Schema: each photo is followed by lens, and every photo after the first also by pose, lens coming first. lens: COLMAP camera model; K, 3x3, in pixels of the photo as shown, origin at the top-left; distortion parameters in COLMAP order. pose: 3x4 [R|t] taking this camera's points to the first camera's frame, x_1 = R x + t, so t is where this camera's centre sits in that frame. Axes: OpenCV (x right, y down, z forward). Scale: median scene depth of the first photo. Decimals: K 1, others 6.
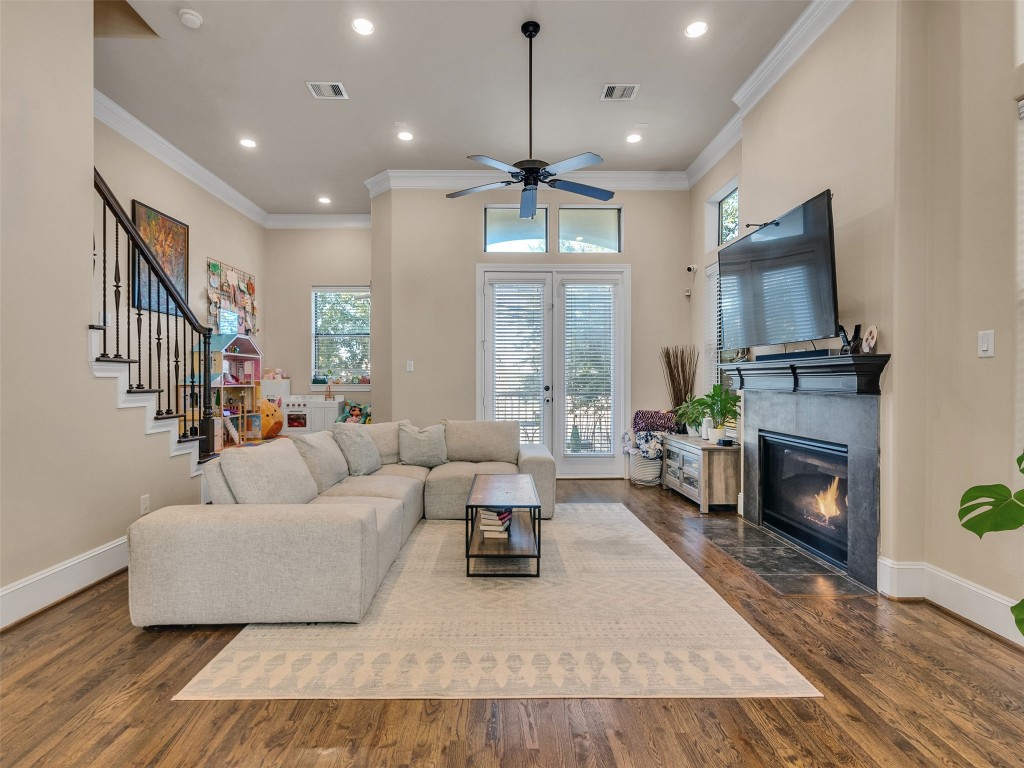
lens RADIAL K [[522.3, 0, 503.5], [0, 522.3, 383.2], [0, 0, 1]] dist [-0.007457, 0.005118]
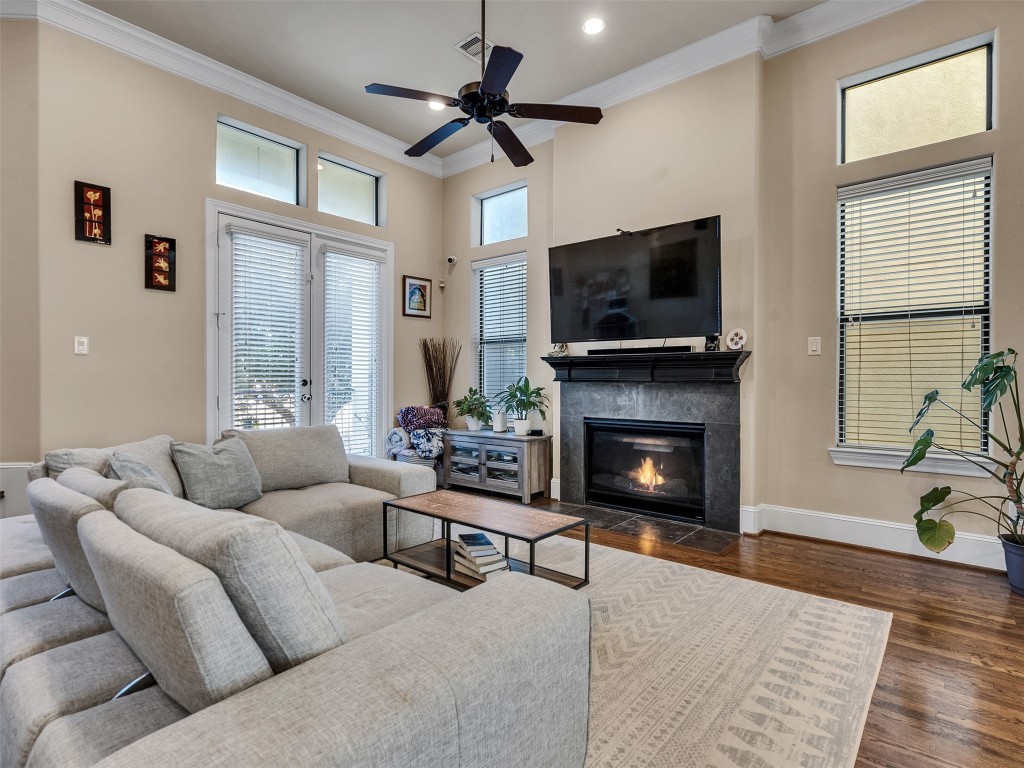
lens RADIAL K [[522.3, 0, 503.5], [0, 522.3, 383.2], [0, 0, 1]] dist [-0.007457, 0.005118]
pose [[0.662050, -0.002909, 0.749454, -0.396357], [0.002564, 0.999995, 0.001617, 0.012957], [-0.749455, 0.000851, 0.662055, 0.354960]]
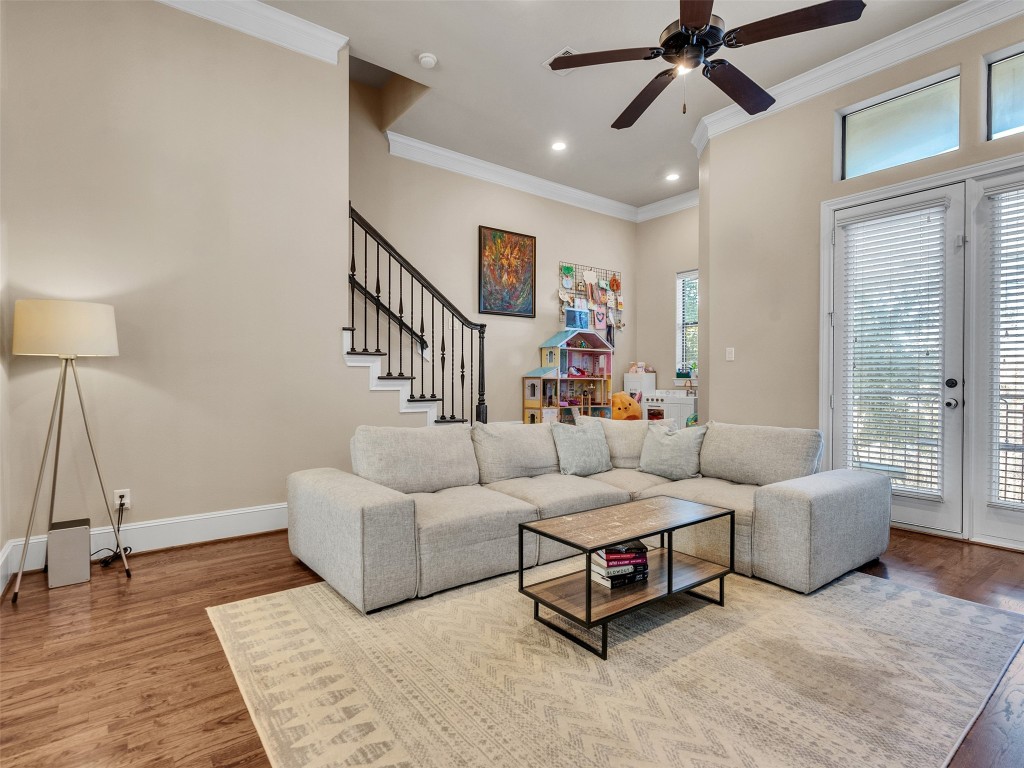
lens RADIAL K [[522.3, 0, 503.5], [0, 522.3, 383.2], [0, 0, 1]] dist [-0.007457, 0.005118]
pose [[0.592612, 0.008736, -0.805440, 0.337774], [-0.007837, 0.999956, 0.005079, 0.014038], [0.805450, 0.003302, 0.592655, 0.331779]]
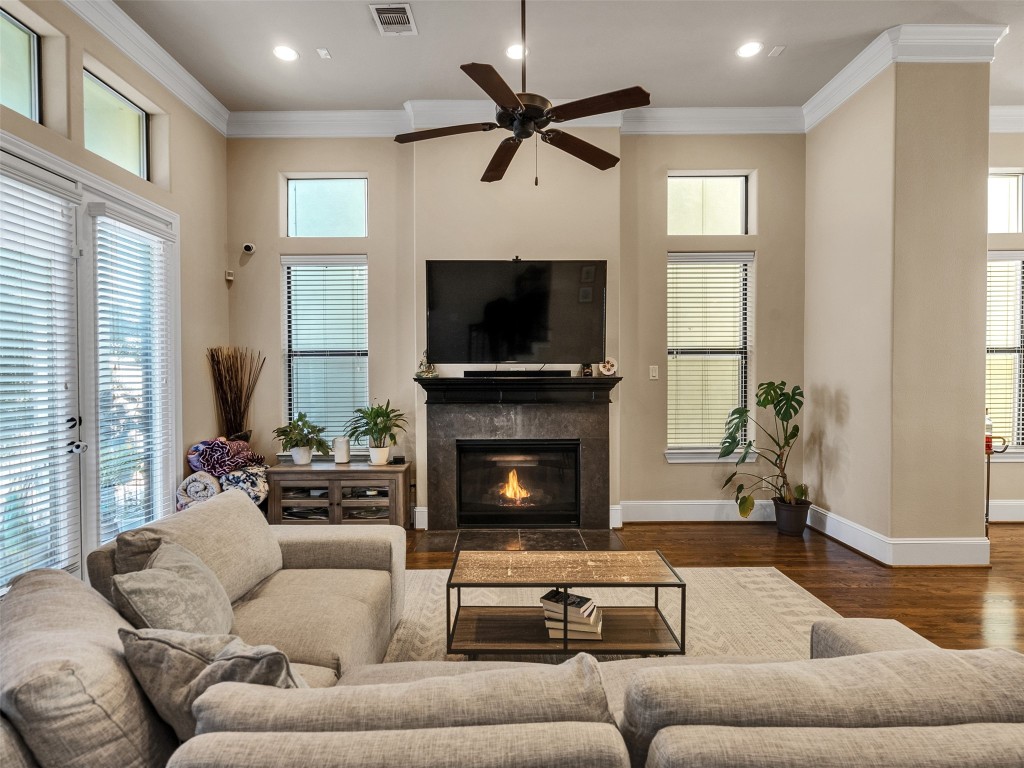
lens RADIAL K [[522.3, 0, 503.5], [0, 522.3, 383.2], [0, 0, 1]] dist [-0.007457, 0.005118]
pose [[0.016436, -0.018766, 0.999689, -0.510264], [0.009609, 0.999781, 0.018609, -0.041050], [-0.999819, 0.009301, 0.016612, 0.787283]]
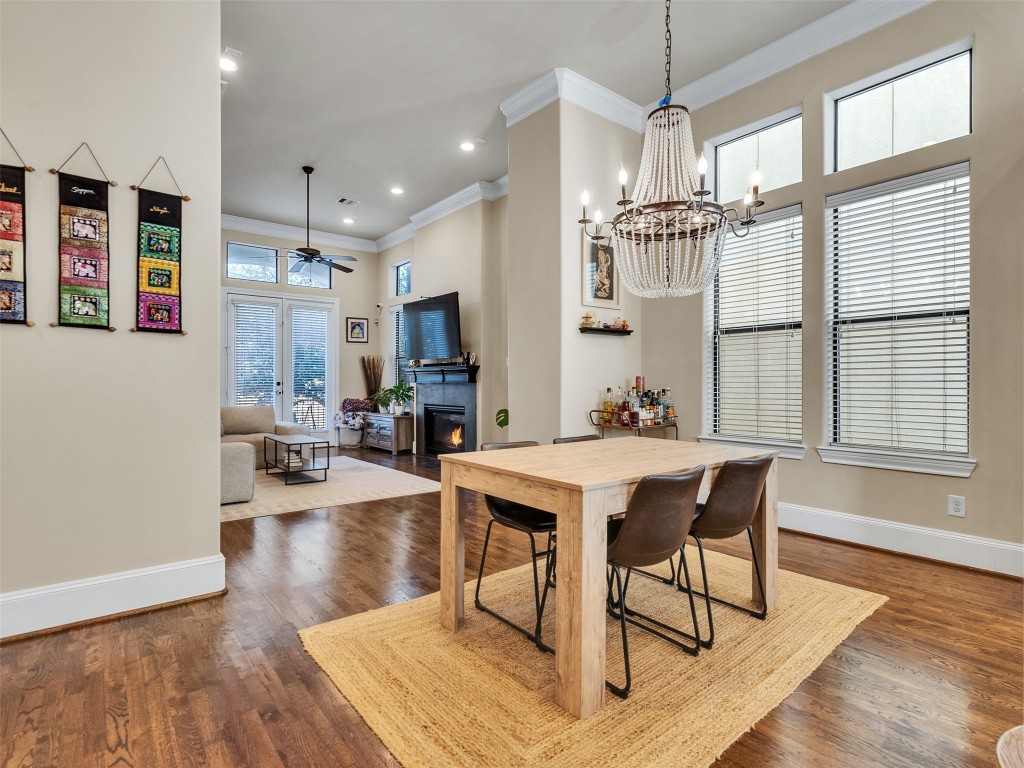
lens RADIAL K [[526.6, 0, 495.0], [0, 526.6, 380.4], [0, 0, 1]] dist [0.002690, 0.000934]
pose [[0.800950, 0.000224, 0.598731, -0.377470], [0.004785, 0.999966, -0.006774, 0.016747], [-0.598712, 0.008291, 0.800921, -0.569096]]
